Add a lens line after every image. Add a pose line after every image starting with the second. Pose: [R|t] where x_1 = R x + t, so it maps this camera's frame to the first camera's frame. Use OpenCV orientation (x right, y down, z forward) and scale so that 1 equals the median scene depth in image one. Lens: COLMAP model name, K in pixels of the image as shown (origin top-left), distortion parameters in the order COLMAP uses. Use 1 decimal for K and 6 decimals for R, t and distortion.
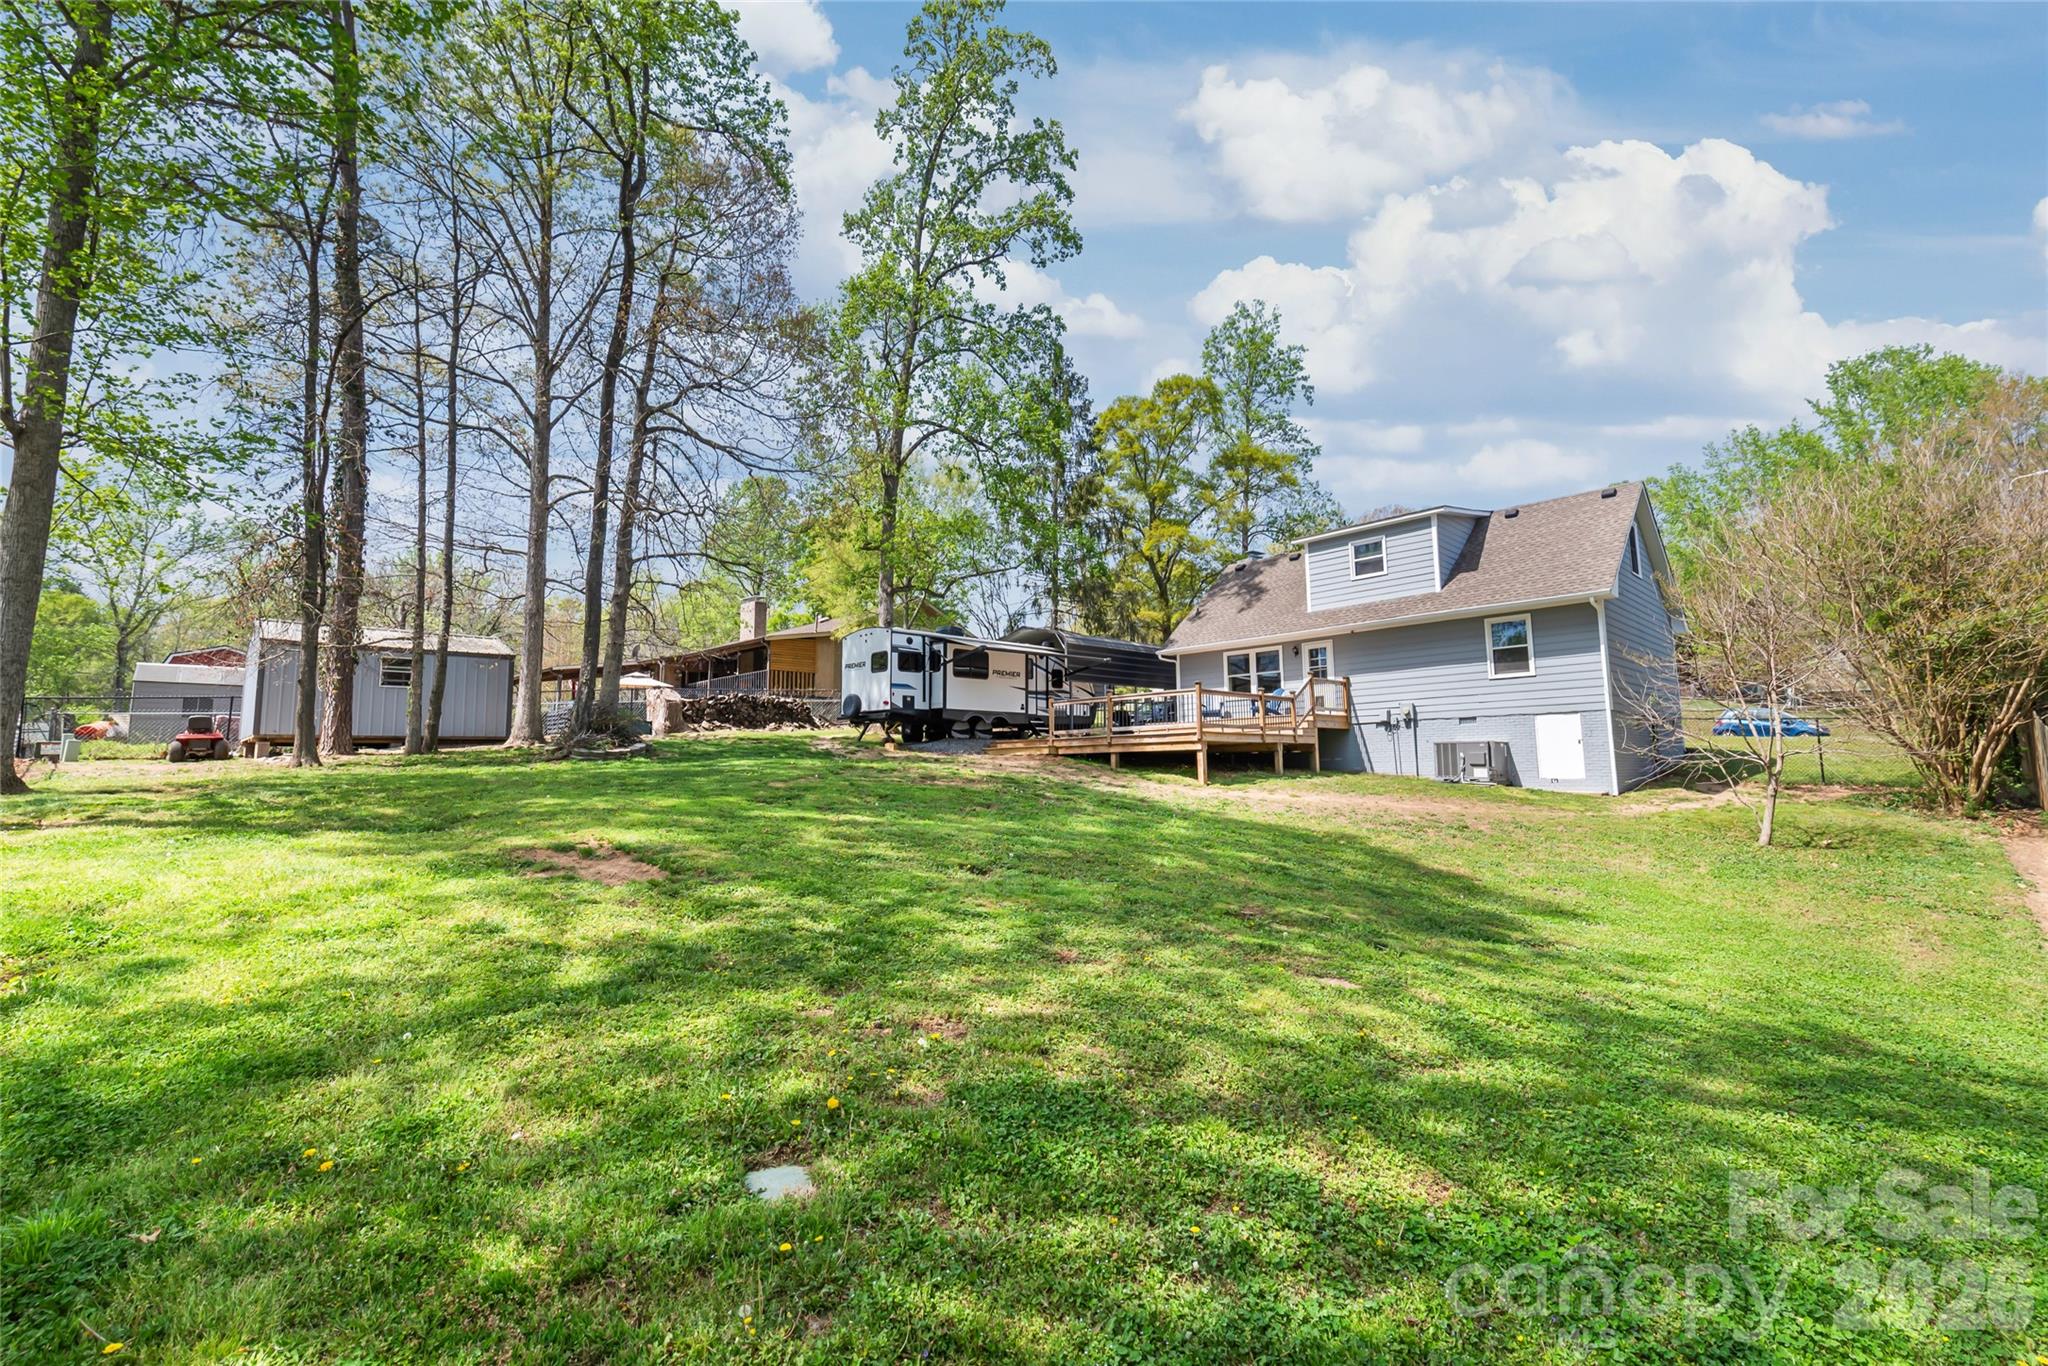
lens RADIAL K [[894.0, 0, 1031.1], [0, 894.0, 674.9], [0, 0, 1]] dist [0.000481, -0.001147]
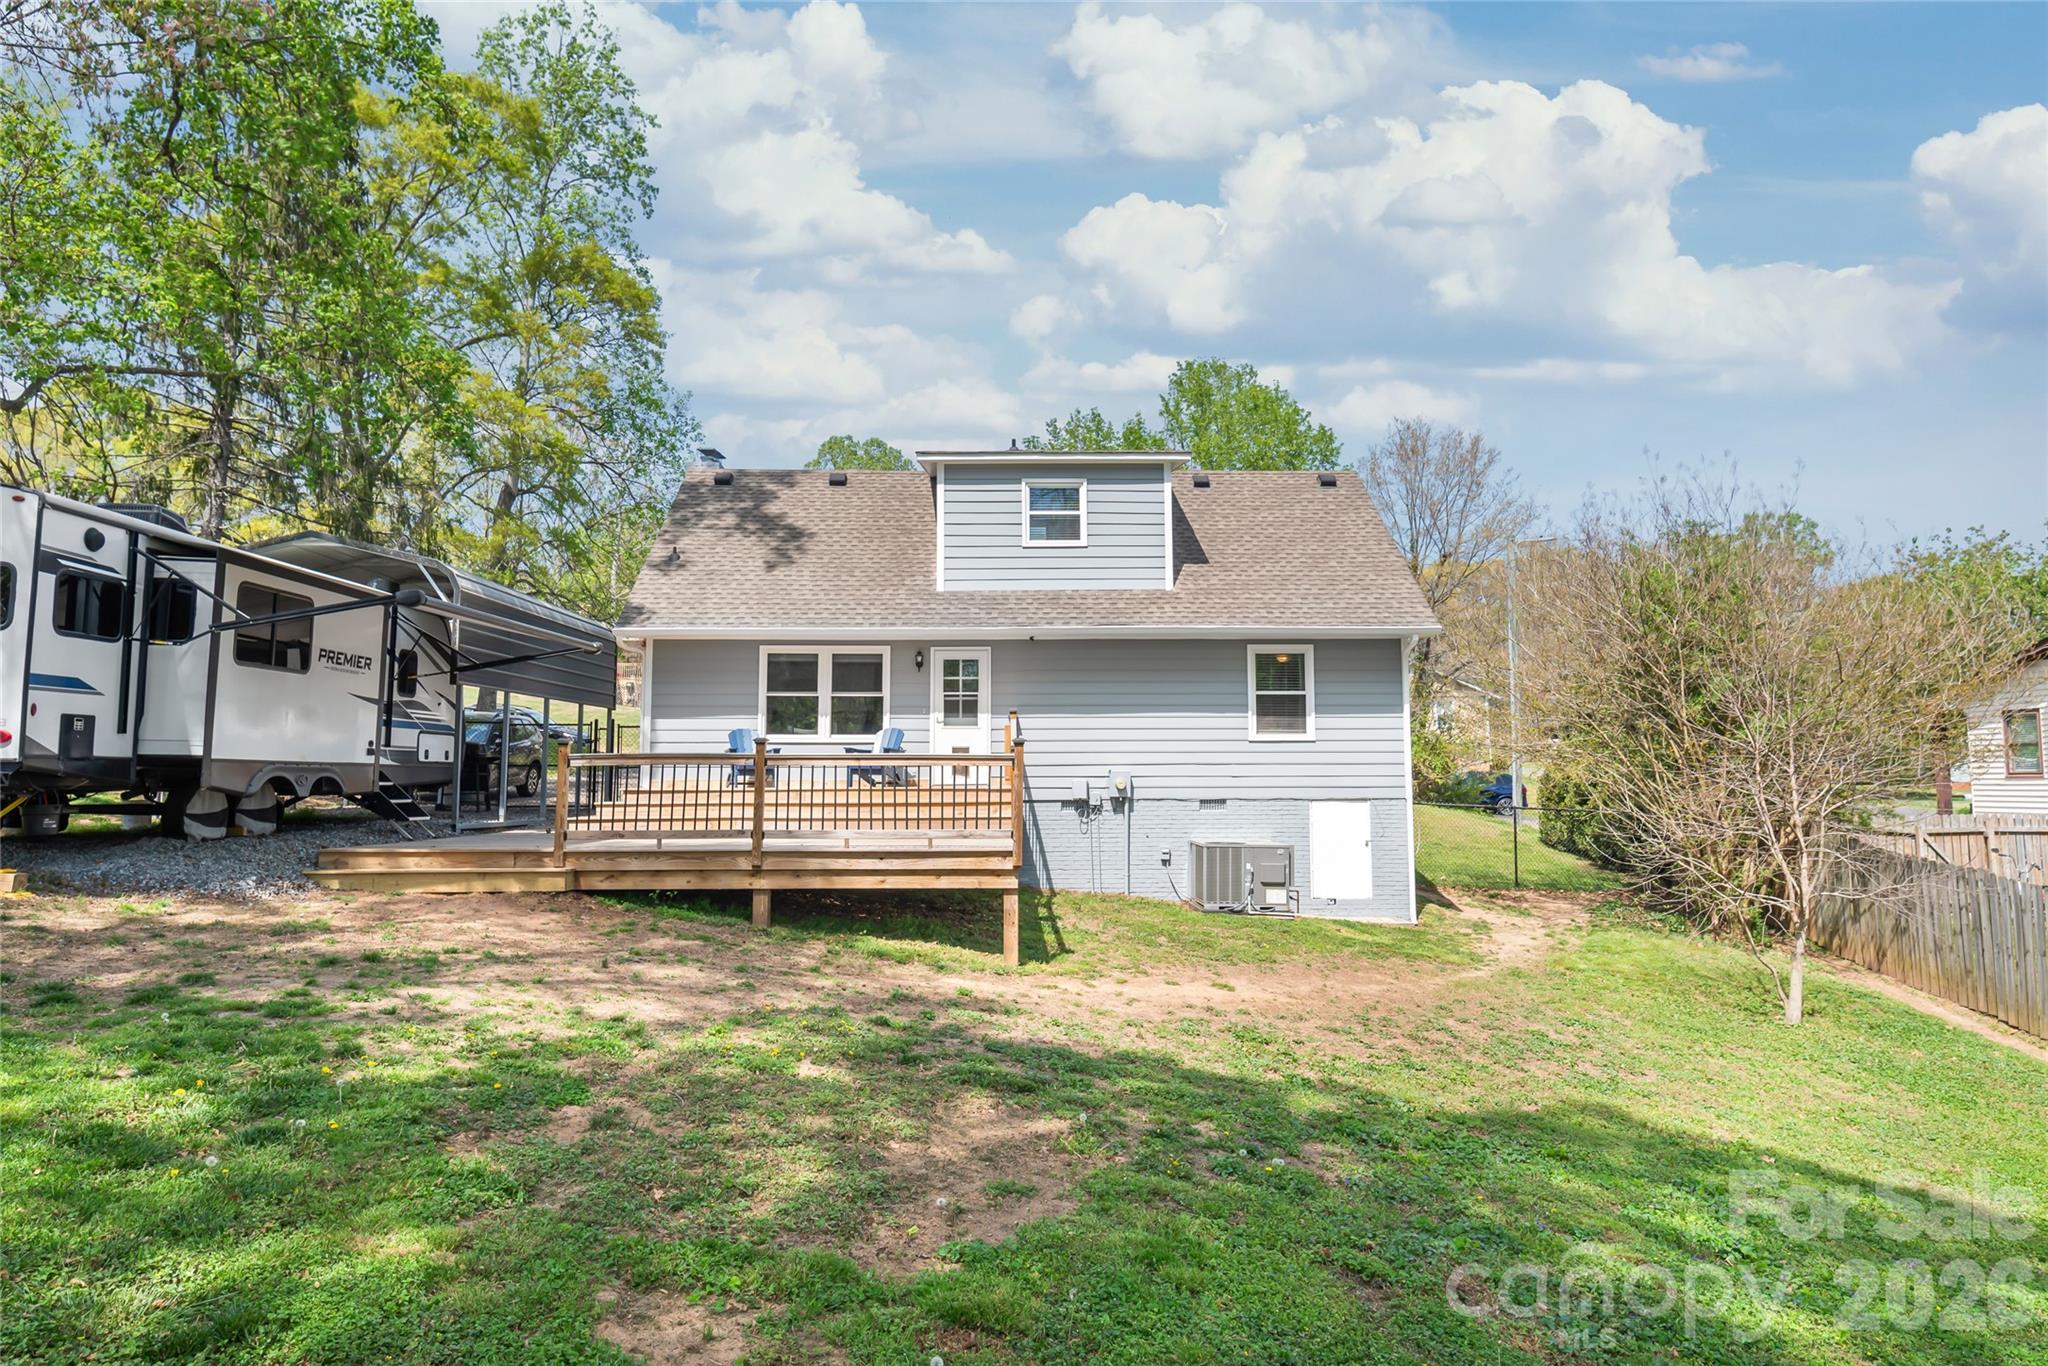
lens RADIAL K [[1273.3, 0, 1028.0], [0, 1273.3, 666.7], [0, 0, 1]] dist [-0.007210, 0.003294]
pose [[0.683356, 0.075739, 0.726147, -0.229936], [-0.087845, 0.995908, -0.021207, -0.012915], [-0.724782, -0.049296, 0.687213, 0.450362]]
